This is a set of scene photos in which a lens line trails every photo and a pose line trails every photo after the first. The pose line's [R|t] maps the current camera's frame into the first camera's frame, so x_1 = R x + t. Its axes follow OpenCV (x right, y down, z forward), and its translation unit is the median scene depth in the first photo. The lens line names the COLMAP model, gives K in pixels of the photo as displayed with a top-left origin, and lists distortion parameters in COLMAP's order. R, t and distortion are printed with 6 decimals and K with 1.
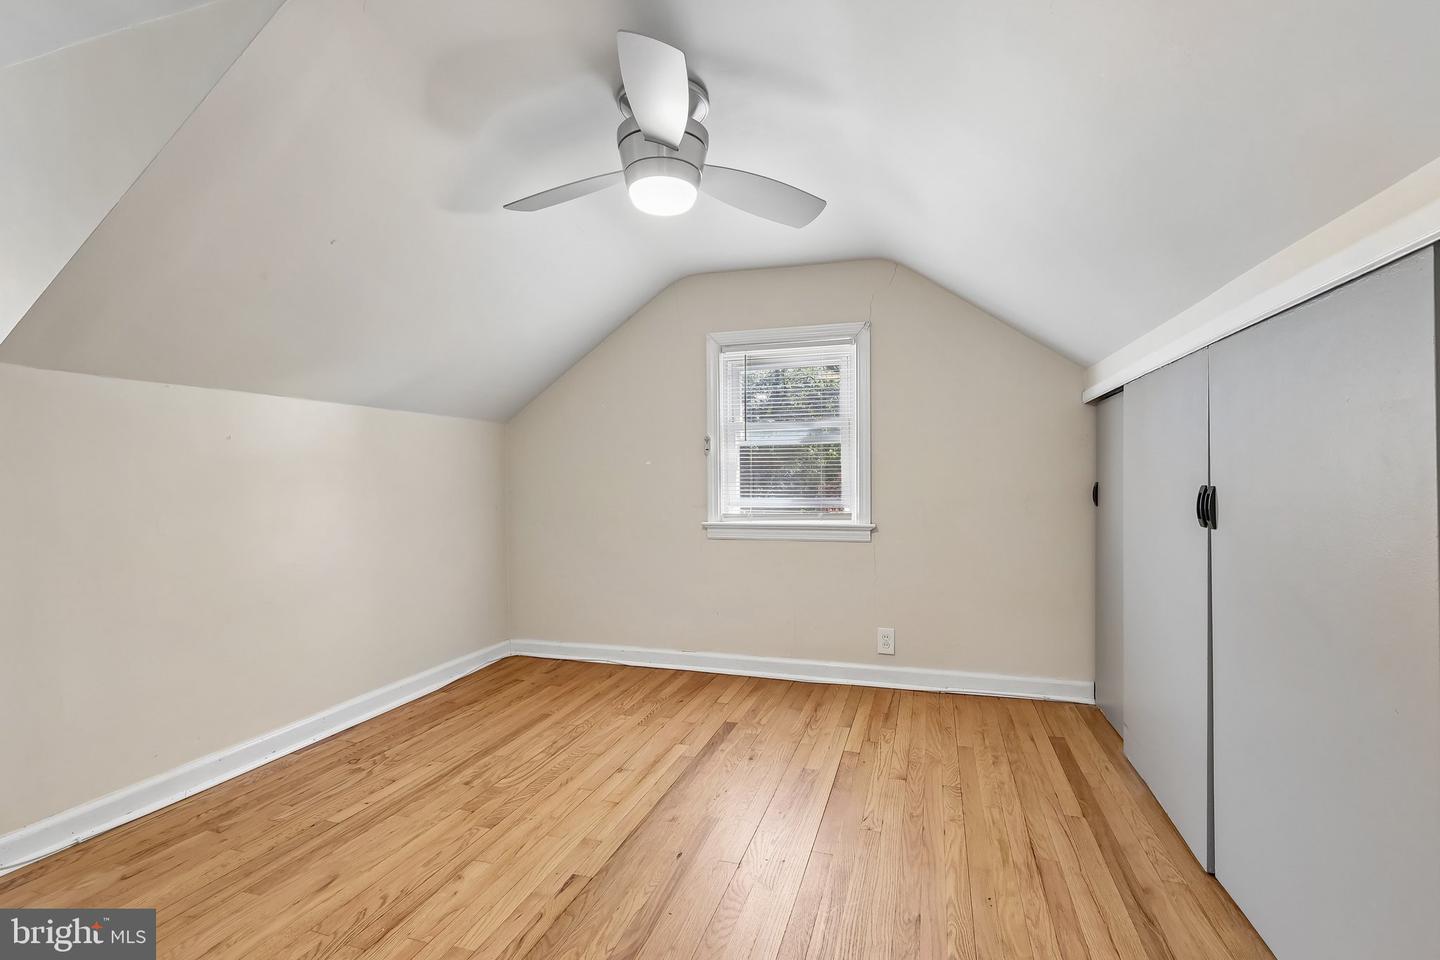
lens RADIAL K [[674.2, 0, 723.2], [0, 674.2, 478.9], [0, 0, 1]] dist [-0.000199, -0.000713]
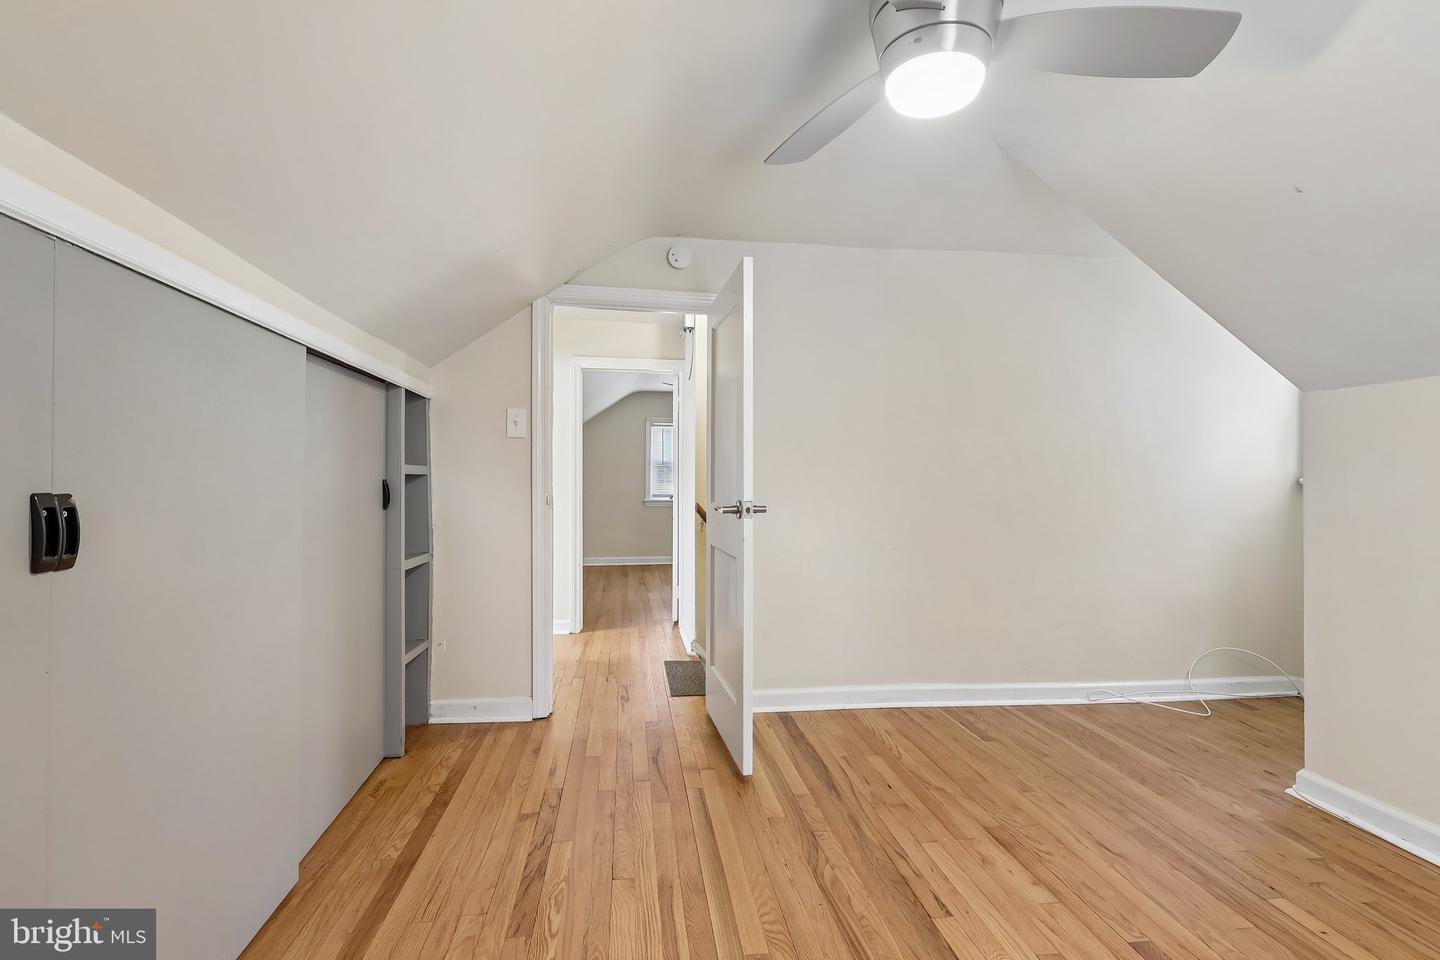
lens RADIAL K [[674.2, 0, 723.2], [0, 674.2, 478.9], [0, 0, 1]] dist [-0.000199, -0.000713]
pose [[-0.904490, -0.001860, -0.426491, 0.439227], [-0.002577, 0.999996, 0.001103, -0.010324], [0.426487, 0.002096, -0.904491, 1.639349]]
